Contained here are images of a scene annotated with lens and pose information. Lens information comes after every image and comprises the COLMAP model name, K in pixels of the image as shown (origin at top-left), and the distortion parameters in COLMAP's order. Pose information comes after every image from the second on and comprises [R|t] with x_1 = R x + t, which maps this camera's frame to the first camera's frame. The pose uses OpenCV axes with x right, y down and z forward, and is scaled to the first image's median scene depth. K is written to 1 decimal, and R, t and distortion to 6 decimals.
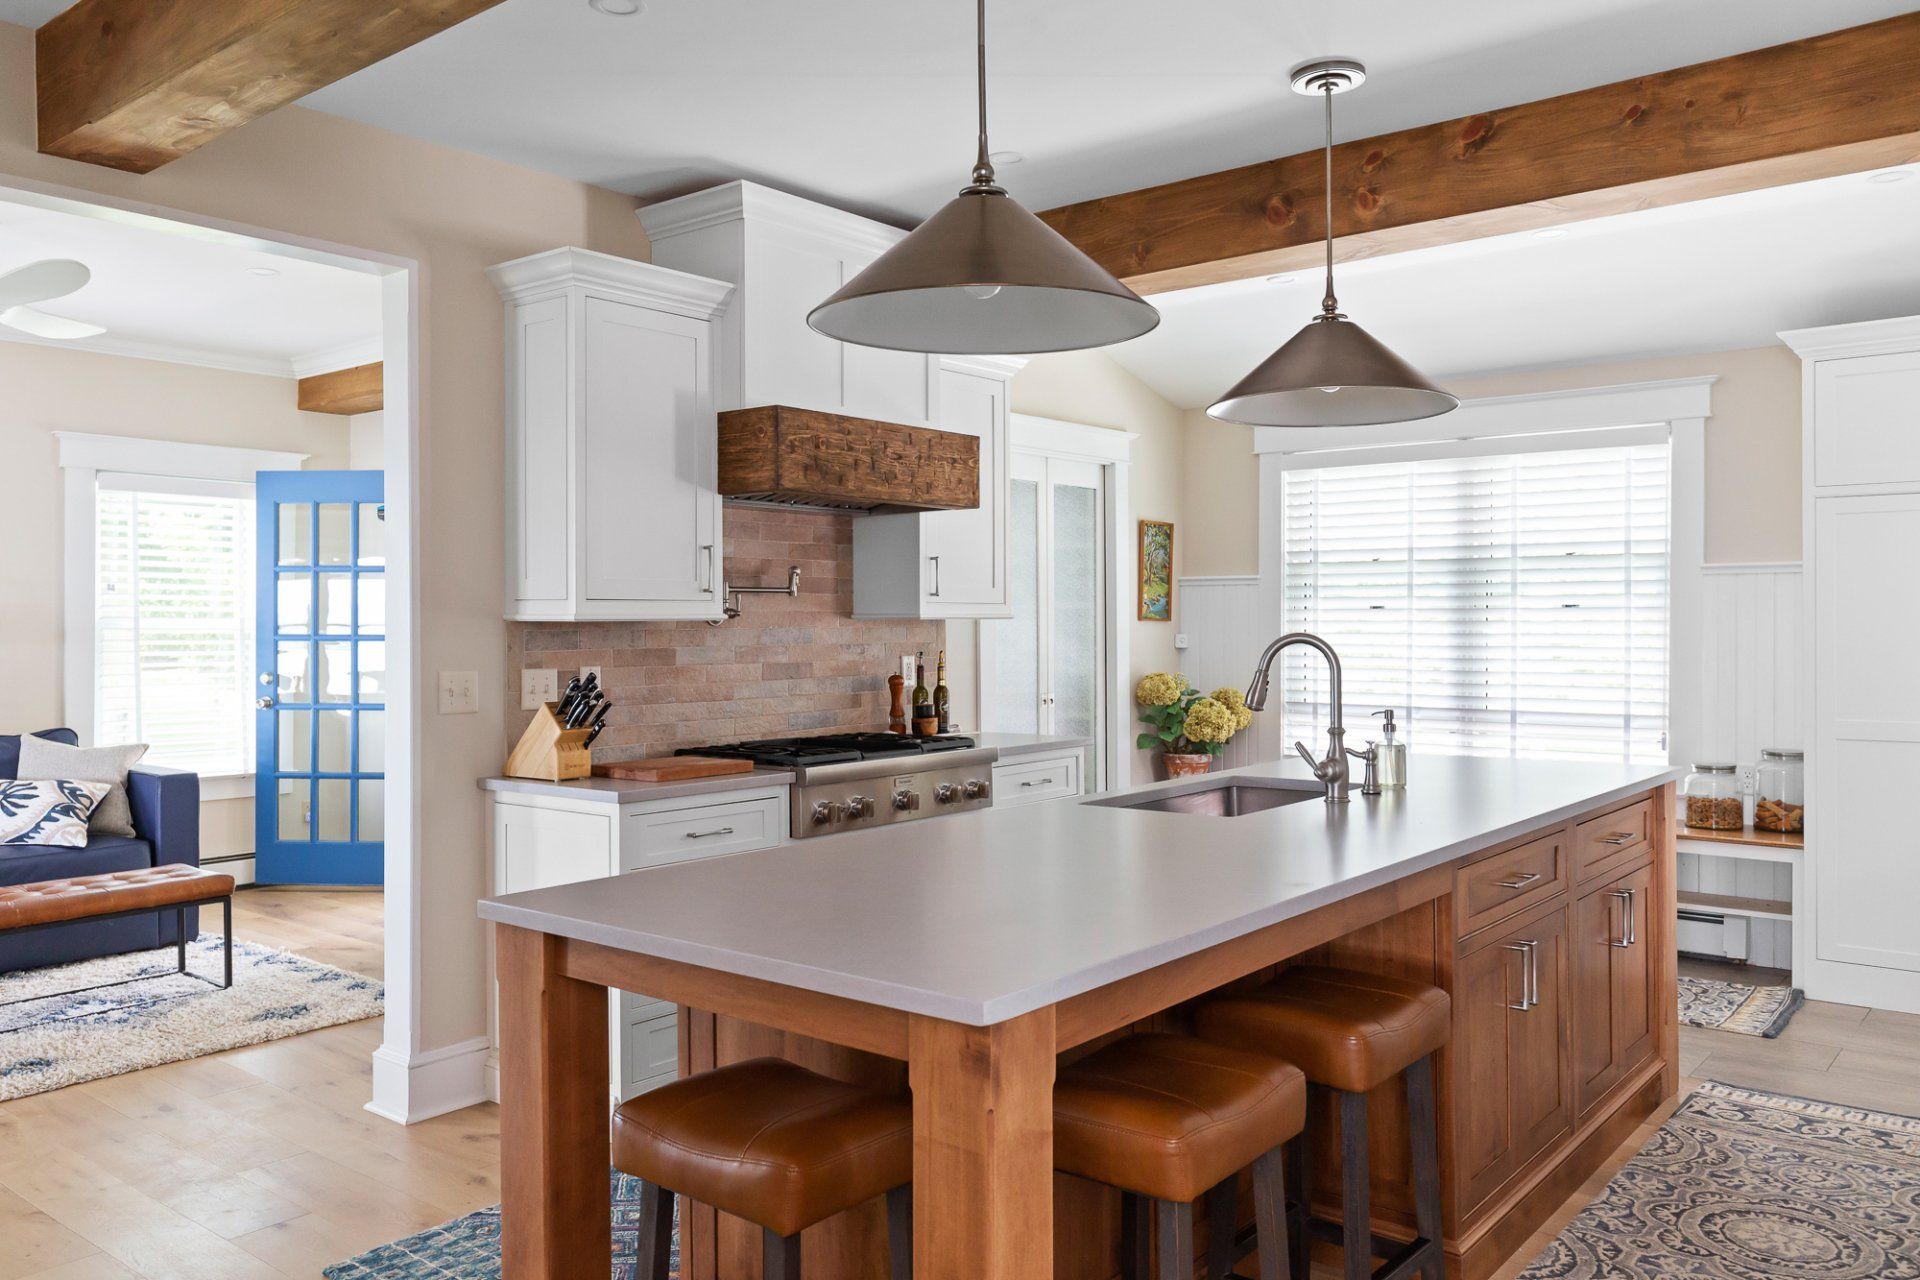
lens RADIAL K [[1449.3, 0, 956.2], [0, 1449.3, 630.4], [0, 0, 1]] dist [0.000195, -0.002333]
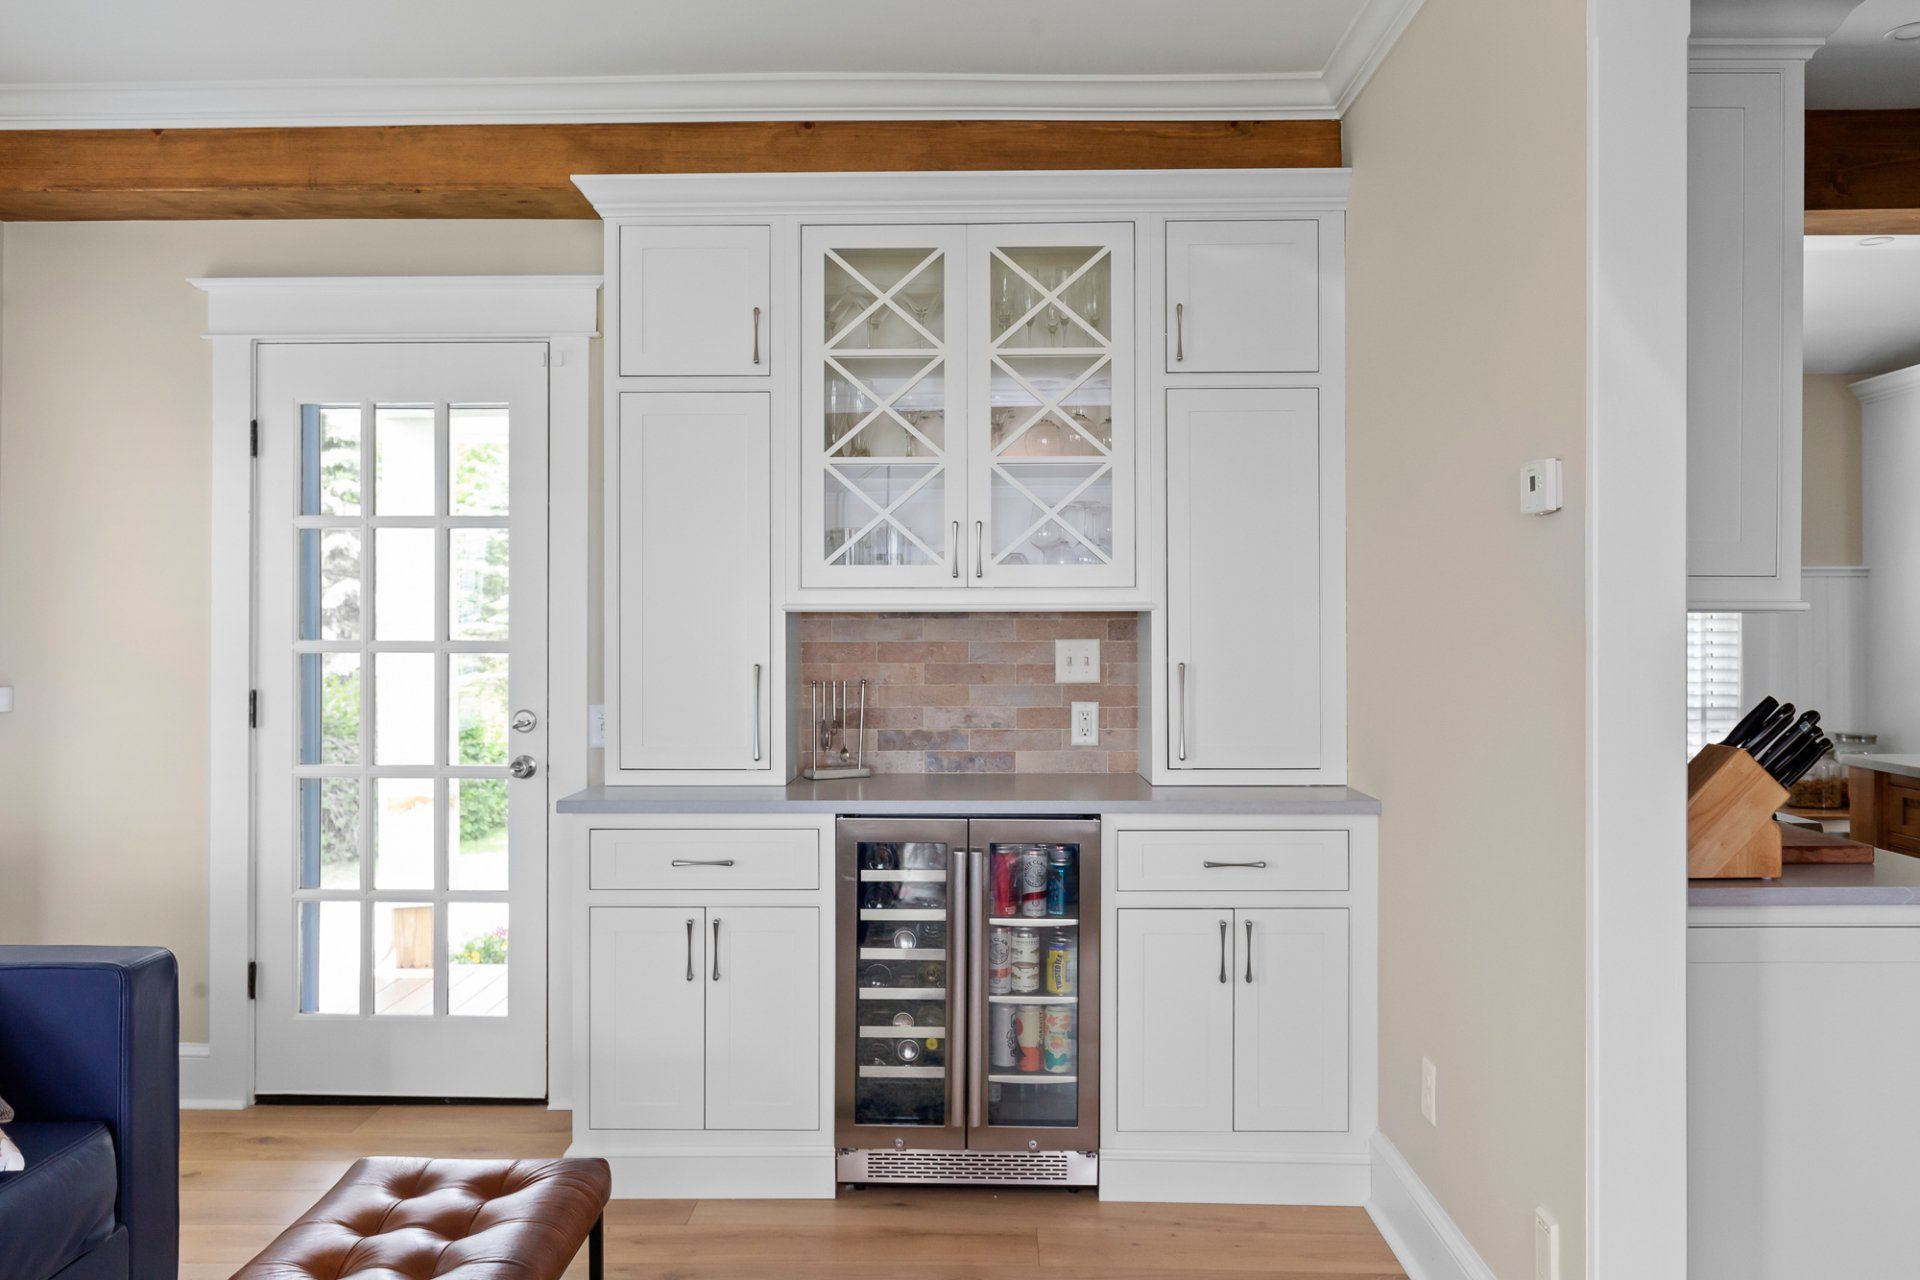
lens RADIAL K [[1449.3, 0, 956.2], [0, 1449.3, 630.4], [0, 0, 1]] dist [0.000195, -0.002333]
pose [[0.784467, -0.002865, 0.620164, -0.770112], [0.004324, 0.999990, -0.000850, 0.000271], [-0.620156, 0.003349, 0.784472, 0.623288]]
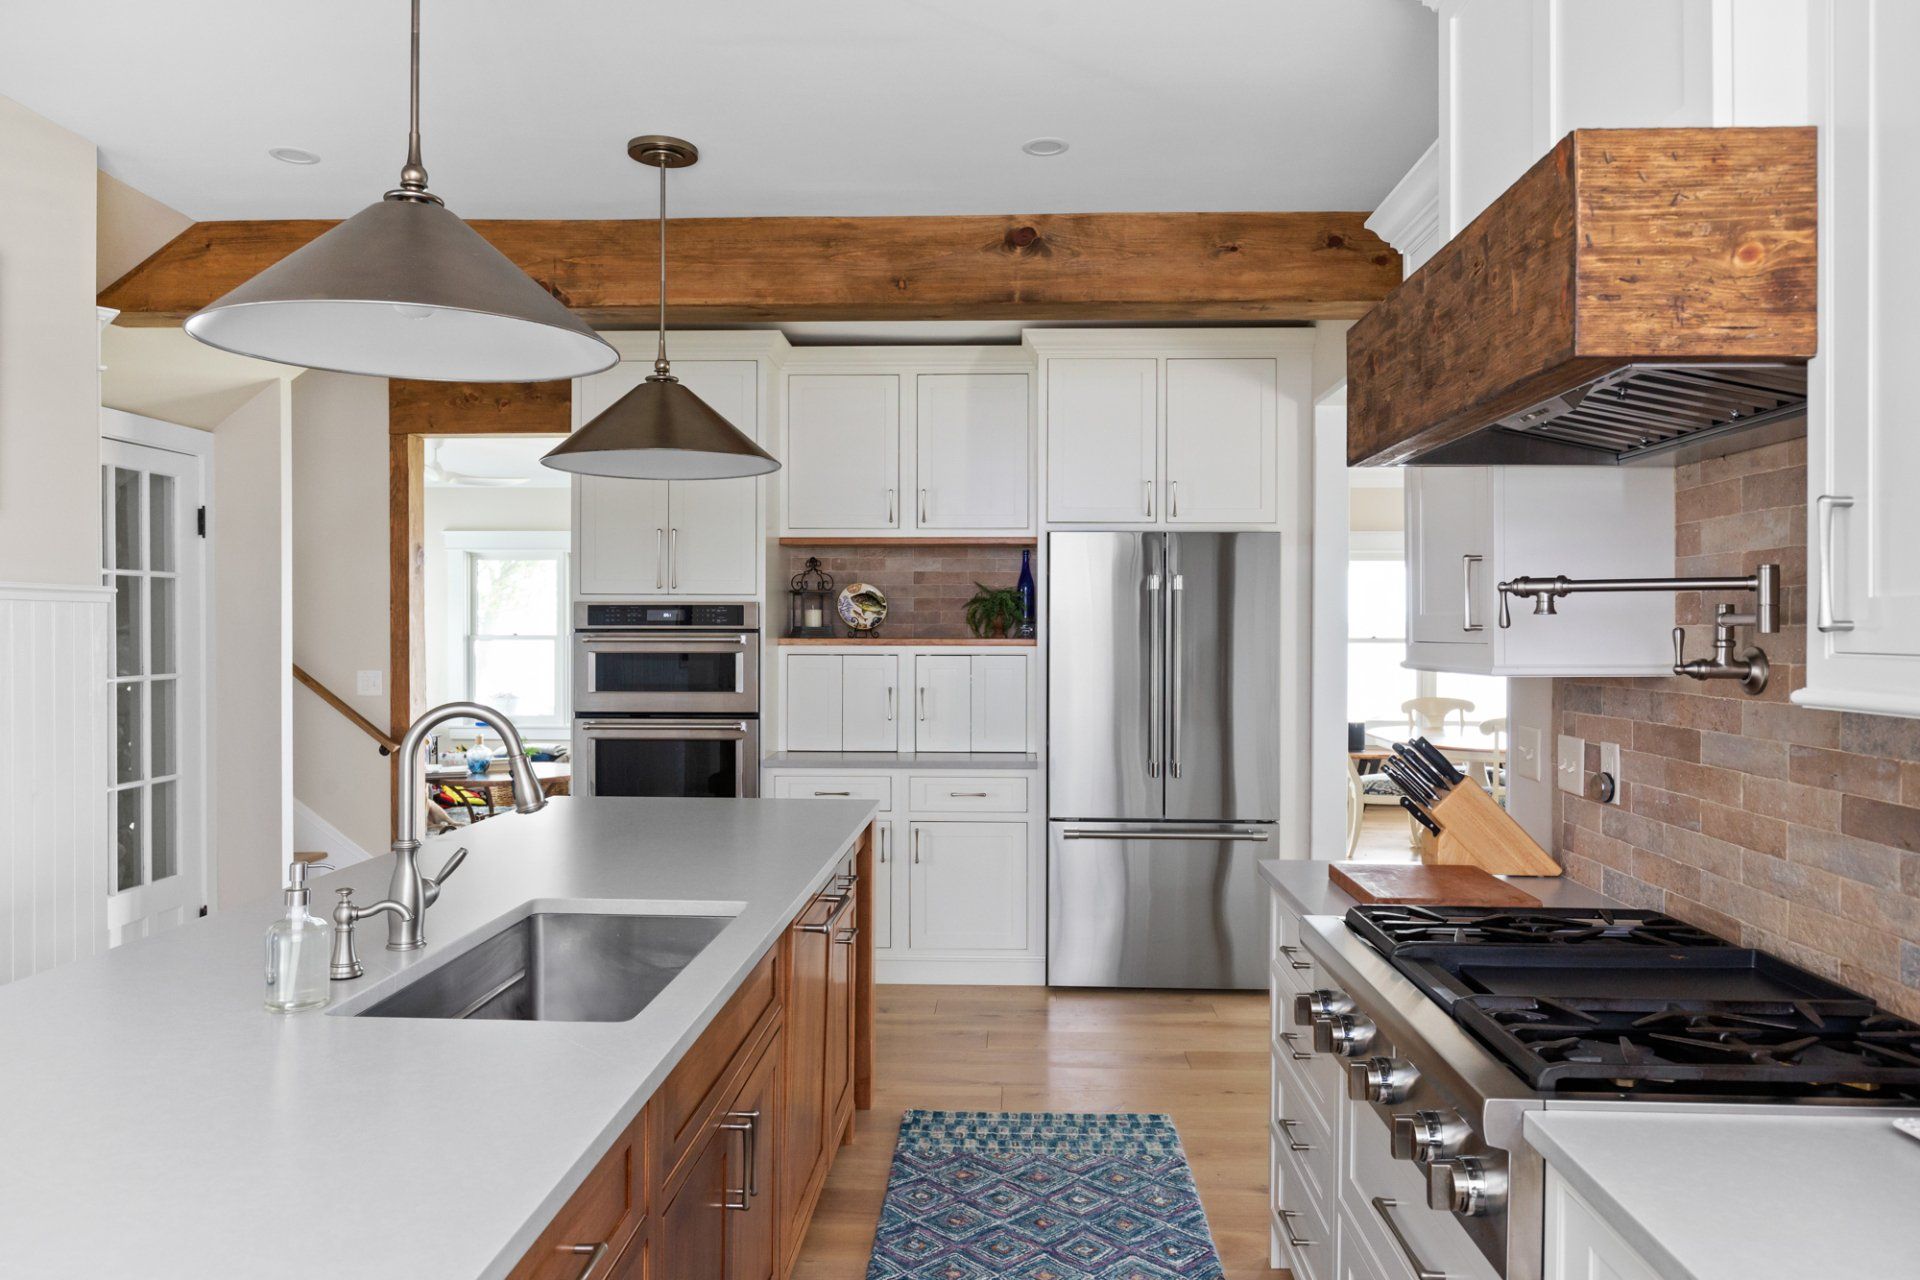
lens RADIAL K [[1294.2, 0, 972.5], [0, 1294.2, 635.5], [0, 0, 1]] dist [0.000178, 0.000781]
pose [[-0.795226, 0.005904, -0.606285, 0.304032], [-0.002222, 0.999917, 0.012652, -0.027943], [0.606309, 0.011408, -0.795147, 1.194090]]
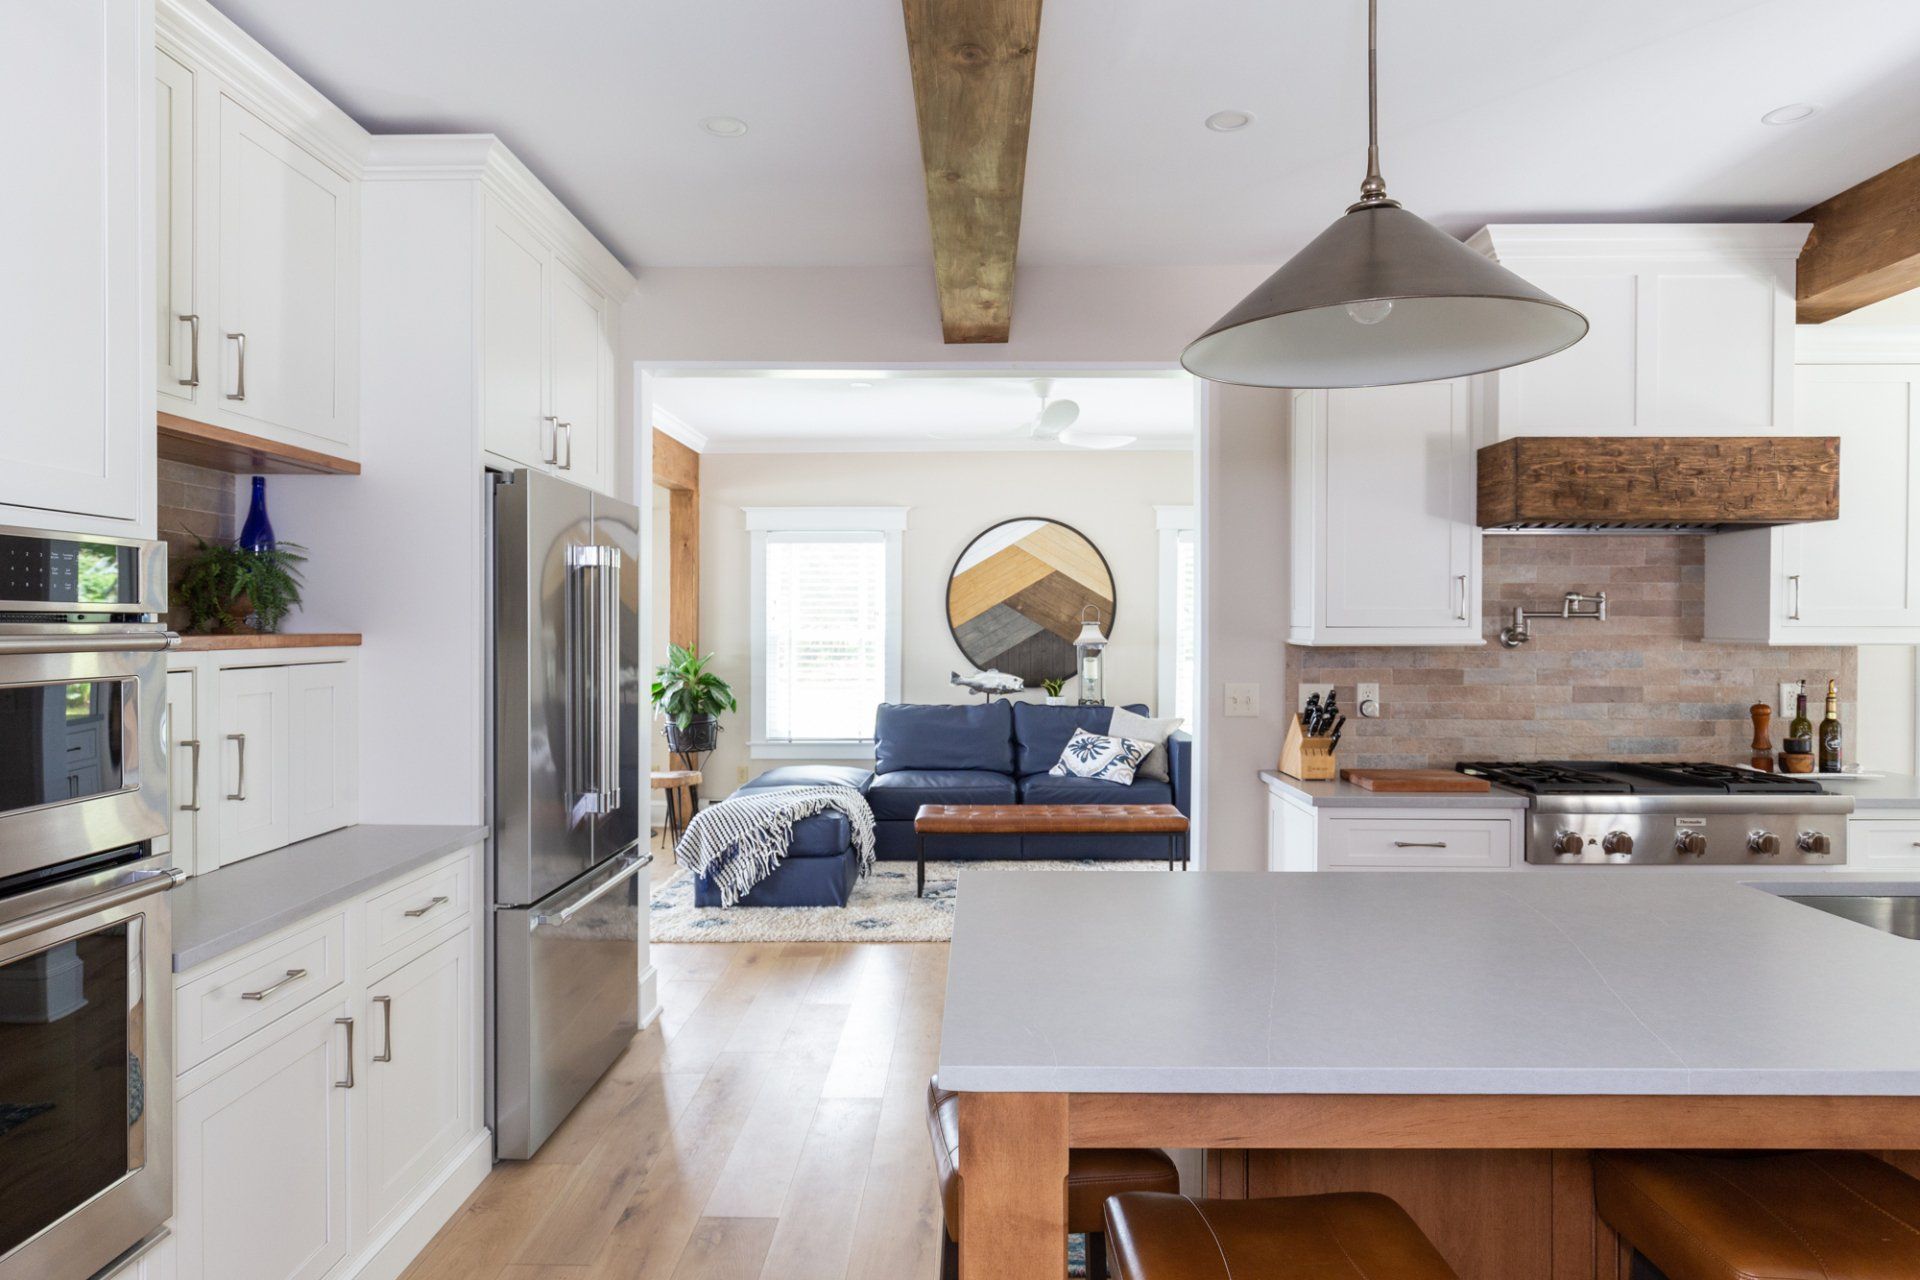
lens RADIAL K [[1101.5, 0, 960.0], [0, 1101.5, 640.0], [0, 0, 1]] dist [-0.001752, -0.001975]
pose [[0.618479, 0.015952, -0.785639, 0.217710], [-0.008234, 0.999871, 0.013820, -0.017571], [0.785758, -0.002079, 0.618530, 0.187524]]
